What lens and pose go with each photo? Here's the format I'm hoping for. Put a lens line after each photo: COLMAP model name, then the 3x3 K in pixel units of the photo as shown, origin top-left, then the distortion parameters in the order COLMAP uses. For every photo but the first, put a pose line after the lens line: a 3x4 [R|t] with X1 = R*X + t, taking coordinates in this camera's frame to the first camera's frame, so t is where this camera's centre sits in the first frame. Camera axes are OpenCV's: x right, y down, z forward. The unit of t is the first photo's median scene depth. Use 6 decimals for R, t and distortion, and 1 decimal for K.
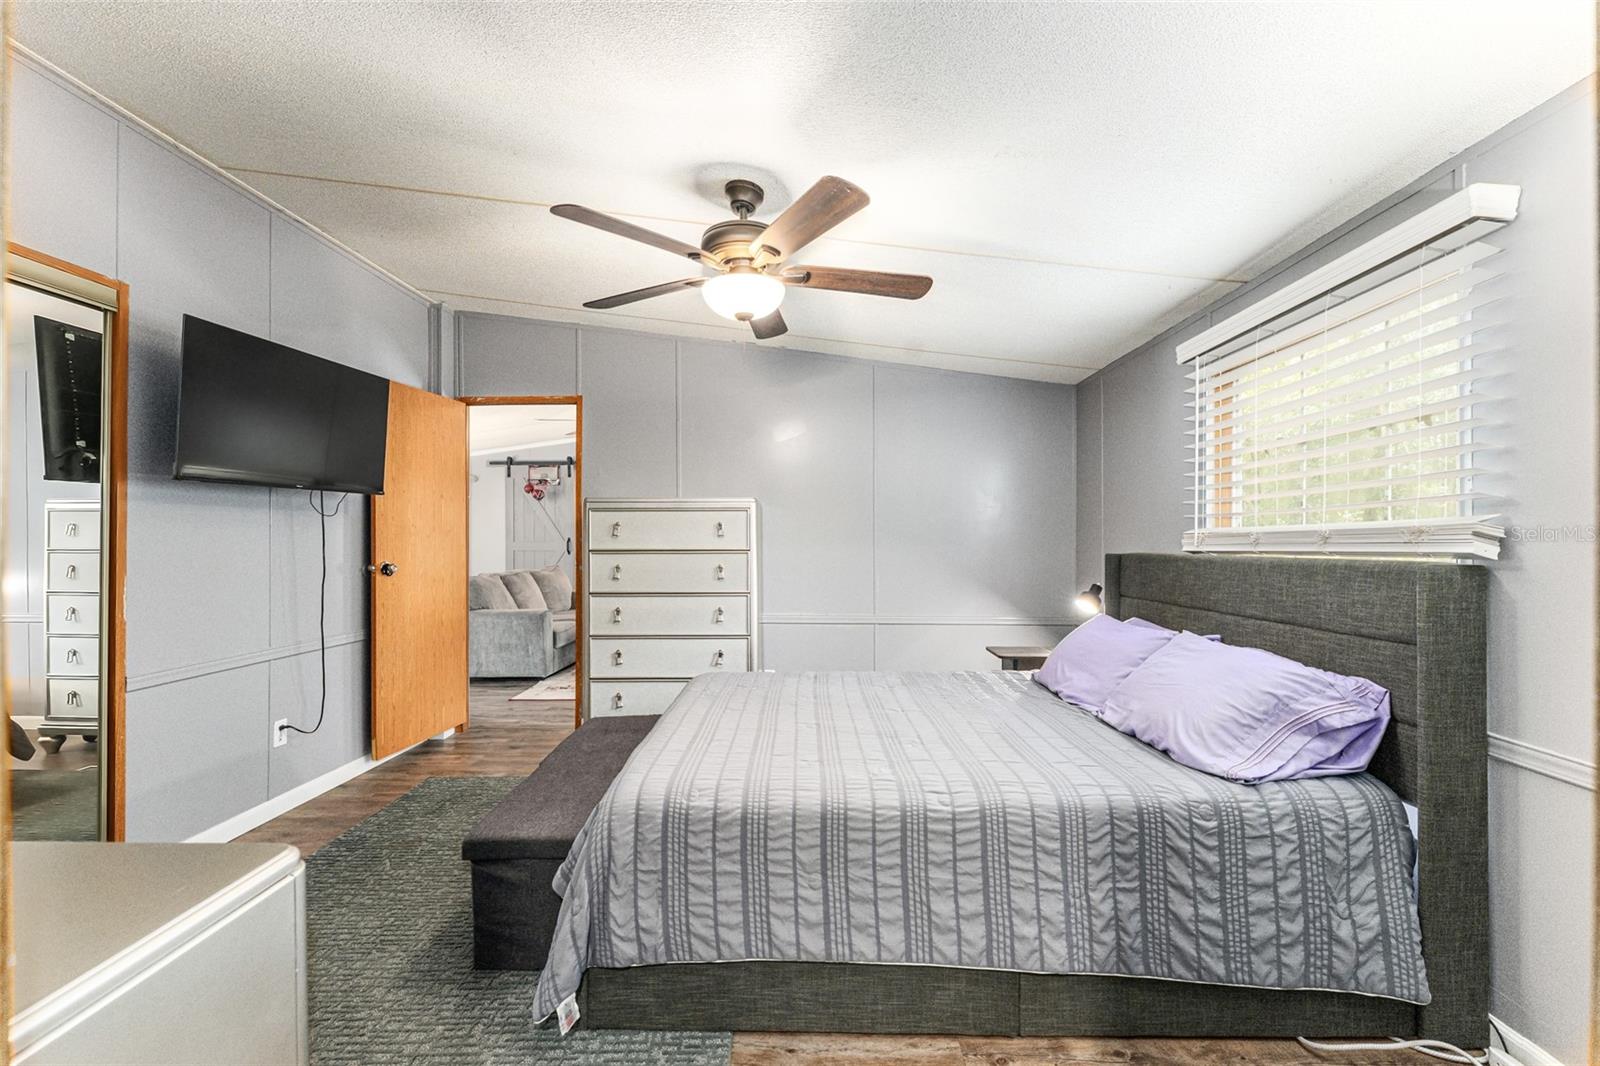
lens RADIAL K [[646.5, 0, 798.8], [0, 646.5, 532.3], [0, 0, 1]] dist [0.000172, -0.000348]
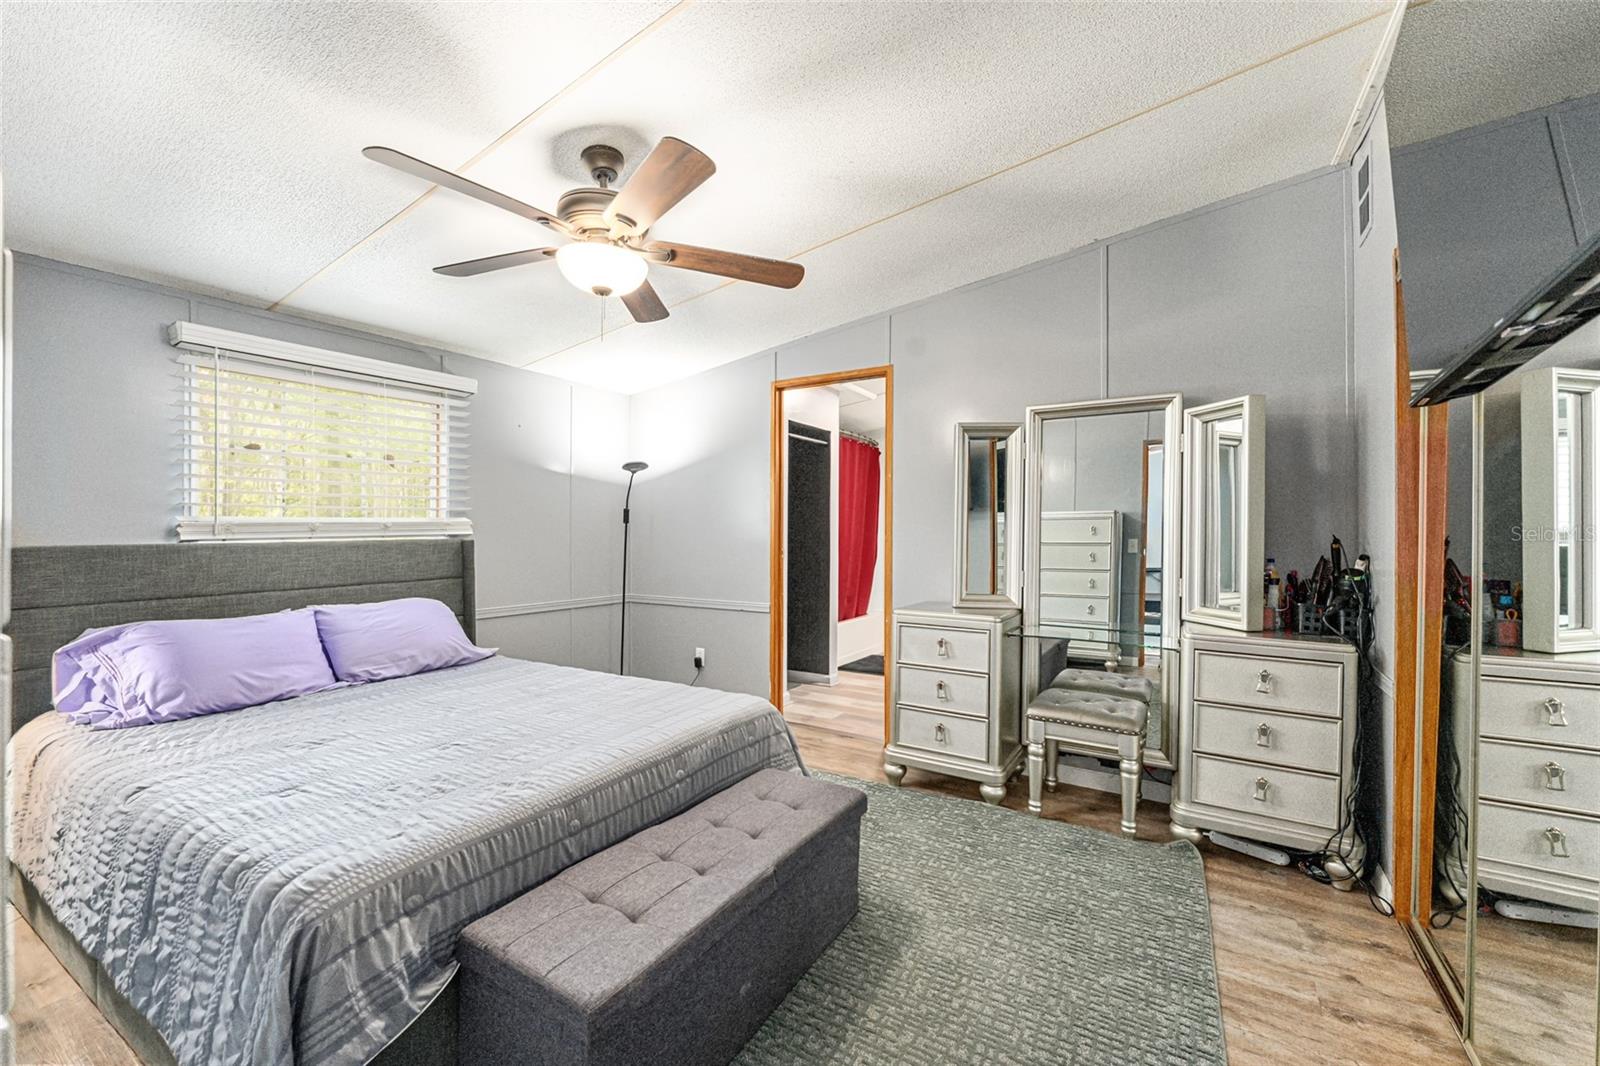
lens RADIAL K [[646.5, 0, 799.4], [0, 646.5, 531.3], [0, 0, 1]] dist [0.000172, -0.000348]
pose [[-0.863374, -0.002733, 0.504558, -1.123813], [-0.007254, 0.999949, -0.006996, 0.027945], [-0.504513, -0.009700, -0.863350, 2.312742]]
